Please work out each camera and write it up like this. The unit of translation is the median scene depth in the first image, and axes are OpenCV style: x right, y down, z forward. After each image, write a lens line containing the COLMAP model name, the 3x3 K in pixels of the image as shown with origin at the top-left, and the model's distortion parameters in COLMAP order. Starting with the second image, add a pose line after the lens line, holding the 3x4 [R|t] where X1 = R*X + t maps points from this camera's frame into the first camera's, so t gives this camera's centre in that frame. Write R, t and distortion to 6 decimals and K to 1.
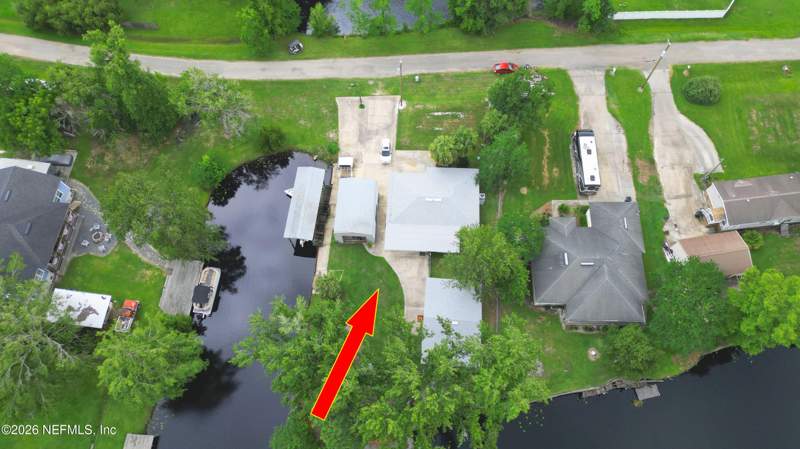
lens RADIAL K [[561.5, 0, 400.0], [0, 561.5, 224.5], [0, 0, 1]] dist [0.072532, -0.070857]
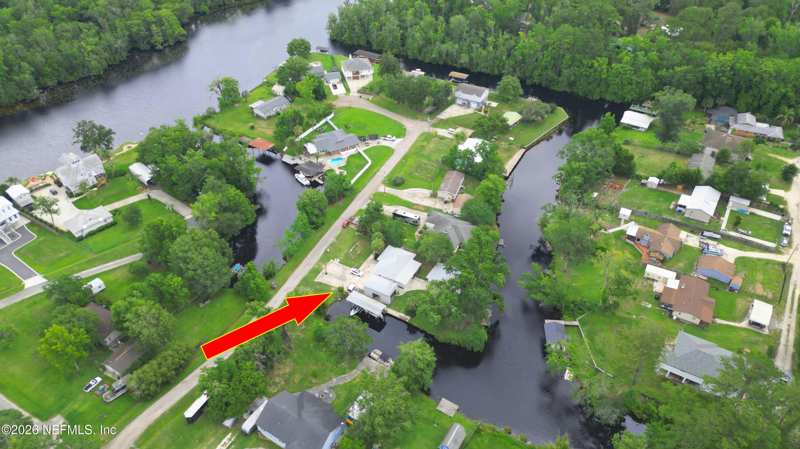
lens RADIAL K [[561.5, 0, 400.0], [0, 561.5, 224.5], [0, 0, 1]] dist [0.072532, -0.070857]
pose [[0.436673, -0.558462, 0.705292, -1.234923], [0.829728, 0.552991, -0.075849, 0.053659], [-0.347661, 0.618322, 0.704848, -0.556121]]
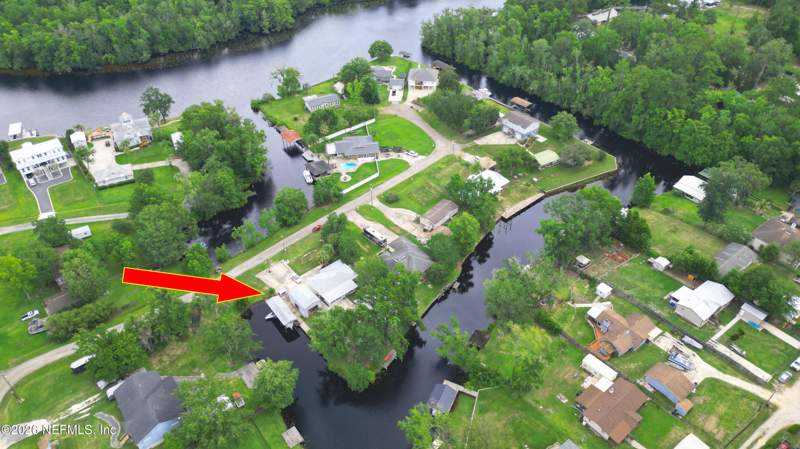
lens RADIAL K [[561.5, 0, 400.0], [0, 561.5, 224.5], [0, 0, 1]] dist [0.072532, -0.070857]
pose [[0.728225, -0.420671, 0.541040, -0.735066], [0.629709, 0.722274, -0.285985, 0.519313], [-0.270474, 0.548959, 0.790878, -0.765360]]
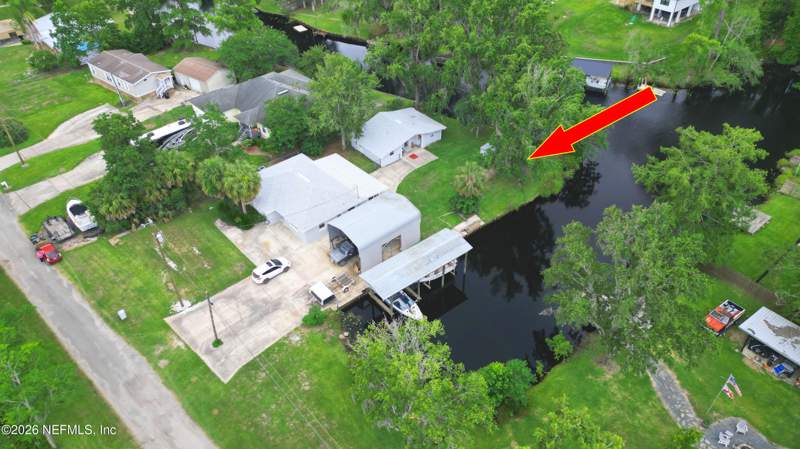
lens RADIAL K [[561.5, 0, 400.0], [0, 561.5, 224.5], [0, 0, 1]] dist [0.072532, -0.070857]
pose [[-0.703910, -0.417667, 0.574513, -0.479266], [0.667762, -0.113458, 0.735678, -0.497973], [-0.242085, 0.901489, 0.358766, 0.649415]]
